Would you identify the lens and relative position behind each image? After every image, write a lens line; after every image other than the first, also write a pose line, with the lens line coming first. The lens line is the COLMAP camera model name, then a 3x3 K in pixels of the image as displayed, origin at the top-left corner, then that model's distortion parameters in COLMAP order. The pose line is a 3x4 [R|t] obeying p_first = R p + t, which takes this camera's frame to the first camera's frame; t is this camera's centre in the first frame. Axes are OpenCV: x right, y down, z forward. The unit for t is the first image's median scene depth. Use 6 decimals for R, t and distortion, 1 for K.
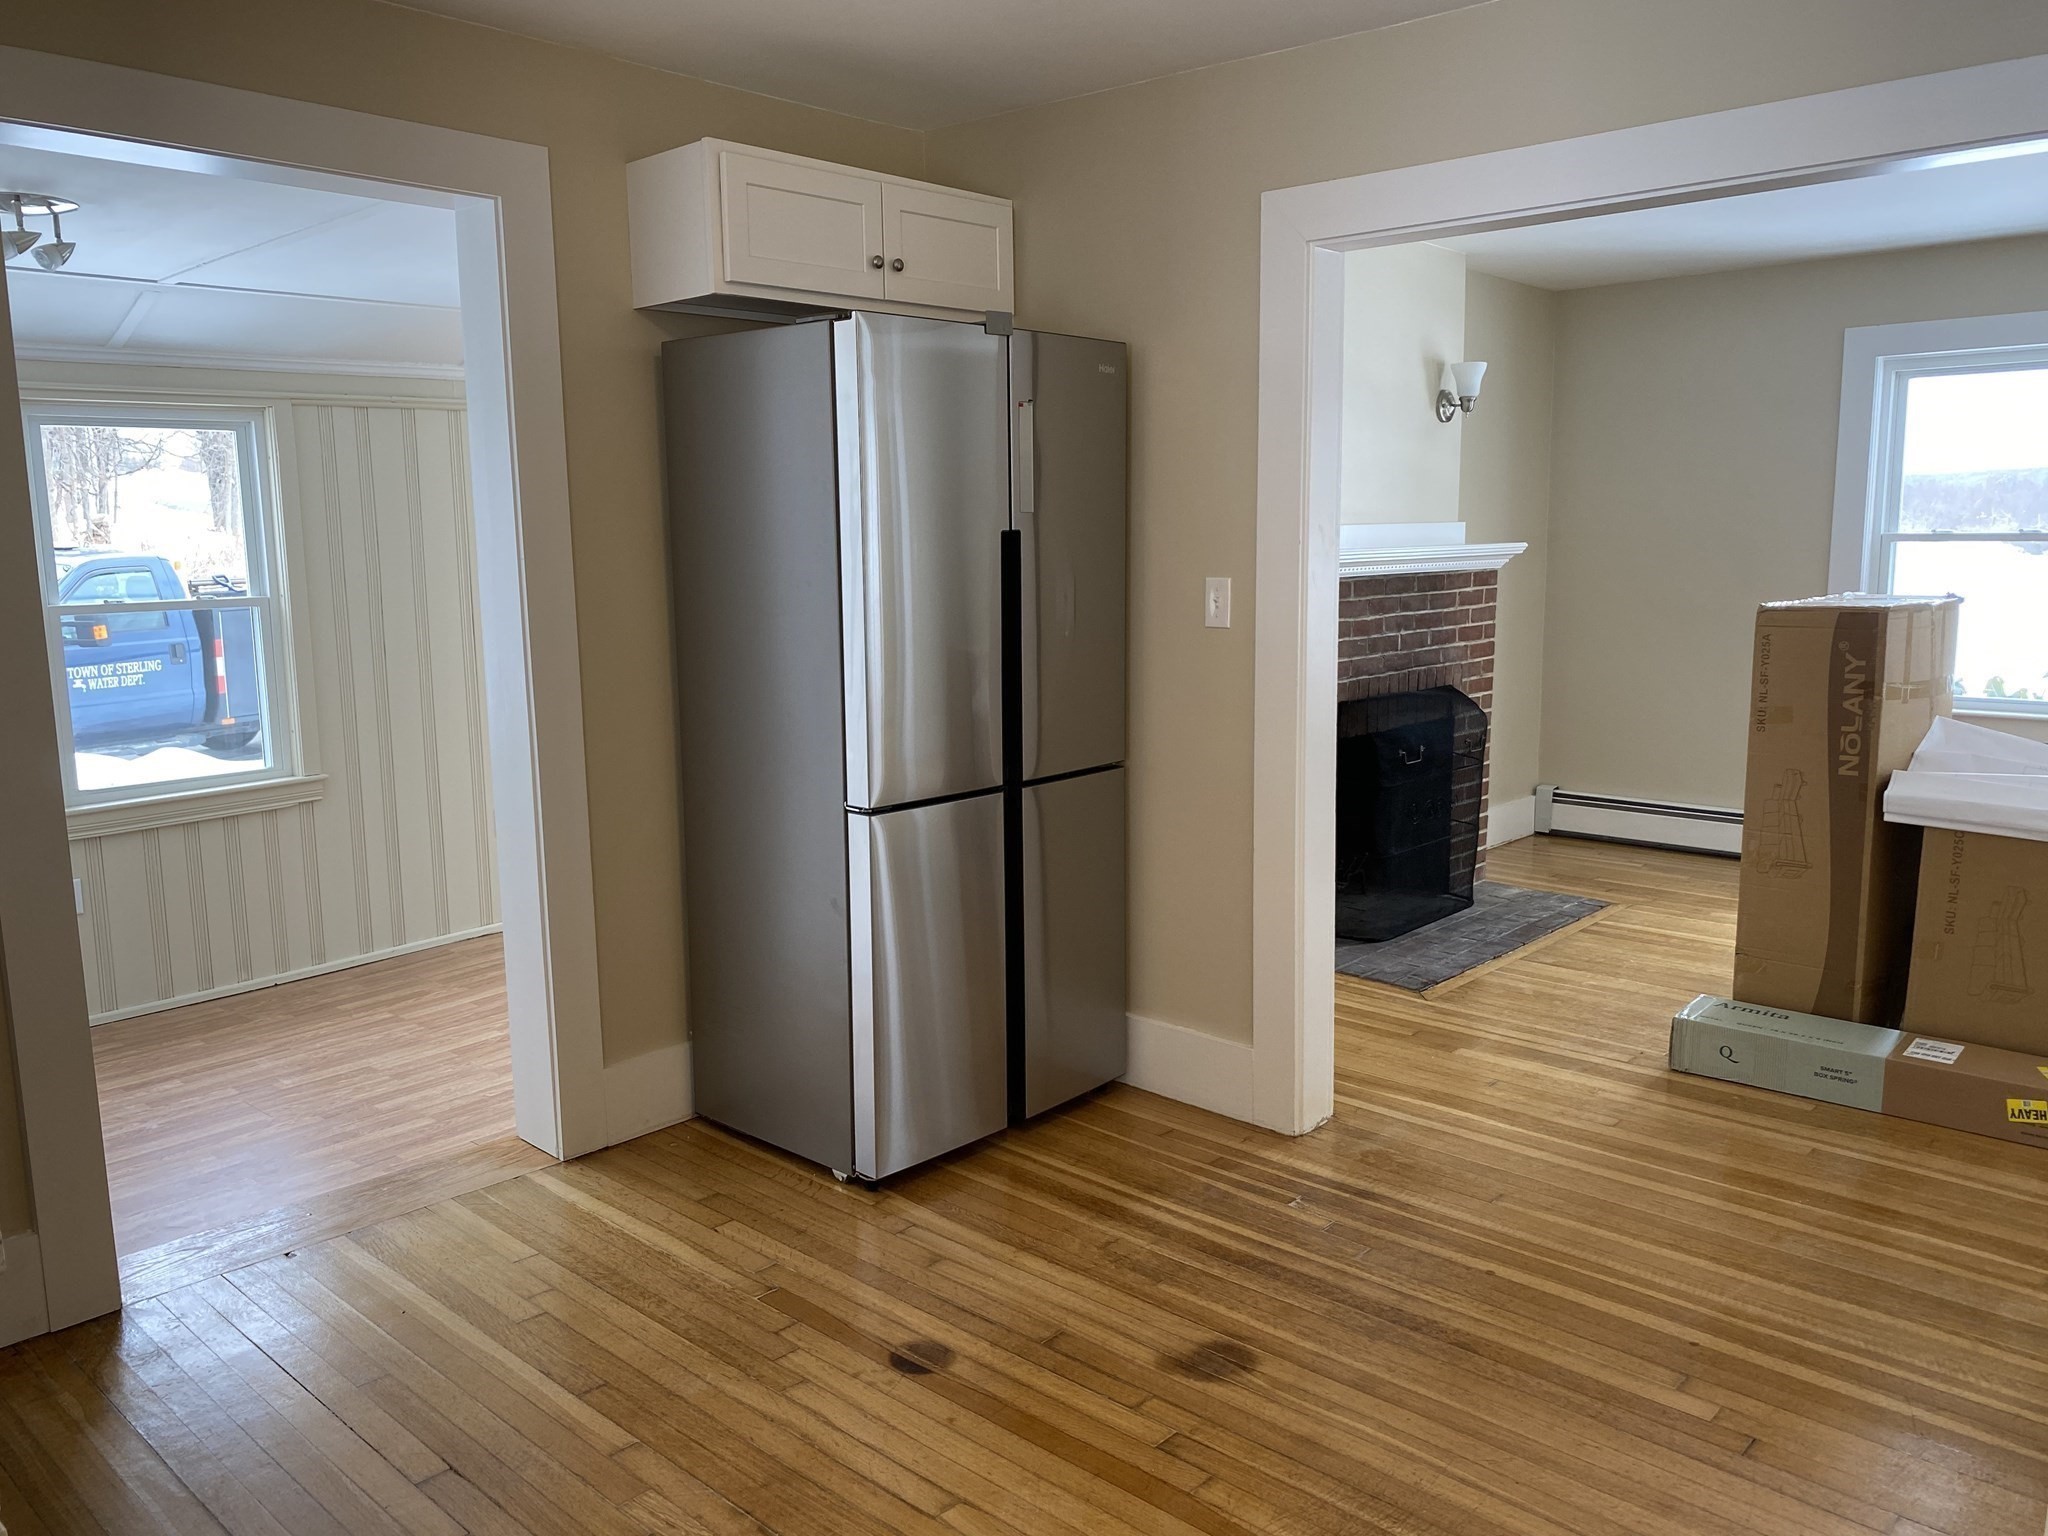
lens RADIAL K [[1550.9, 0, 1036.7], [0, 1550.9, 760.1], [0, 0, 1]] dist [-0.007083, 0.000122]
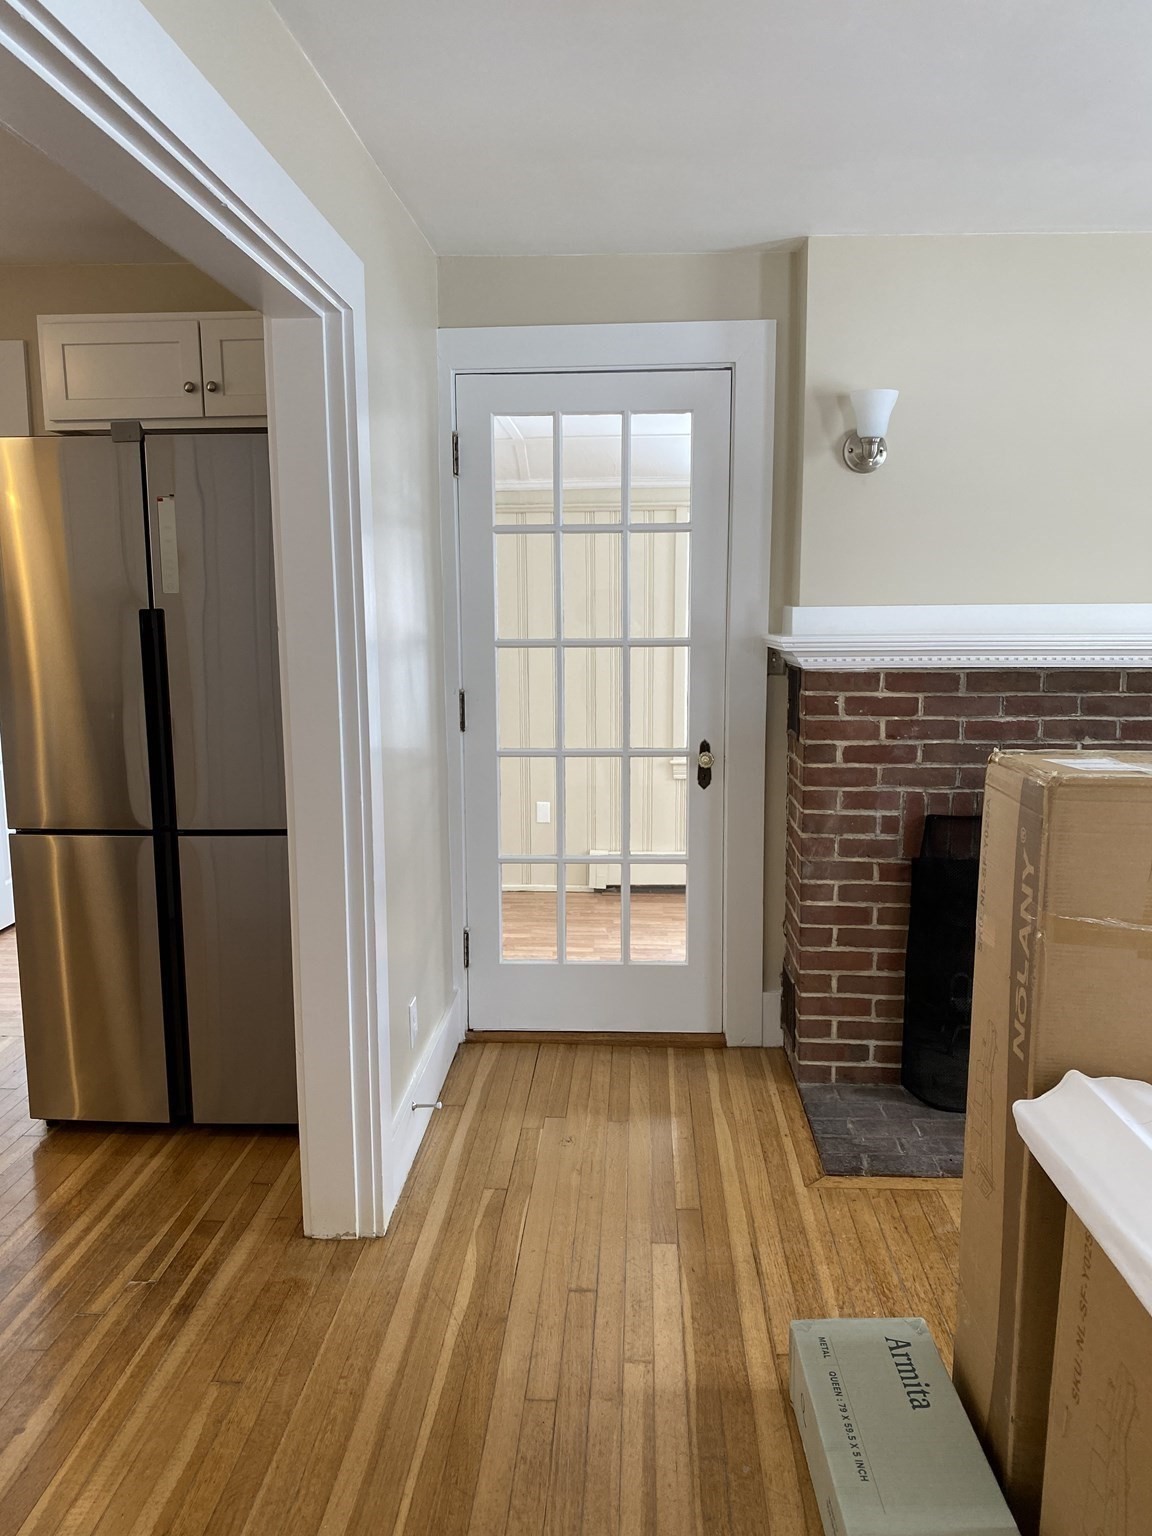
lens RADIAL K [[1163.2, 0, 578.1], [0, 1163.2, 777.8], [0, 0, 1]] dist [-0.007083, 0.000122]
pose [[0.638090, 0.115993, -0.761174, 0.811480], [-0.115321, 0.991834, 0.054470, -0.103020], [0.761276, 0.053022, 0.646256, 0.658285]]
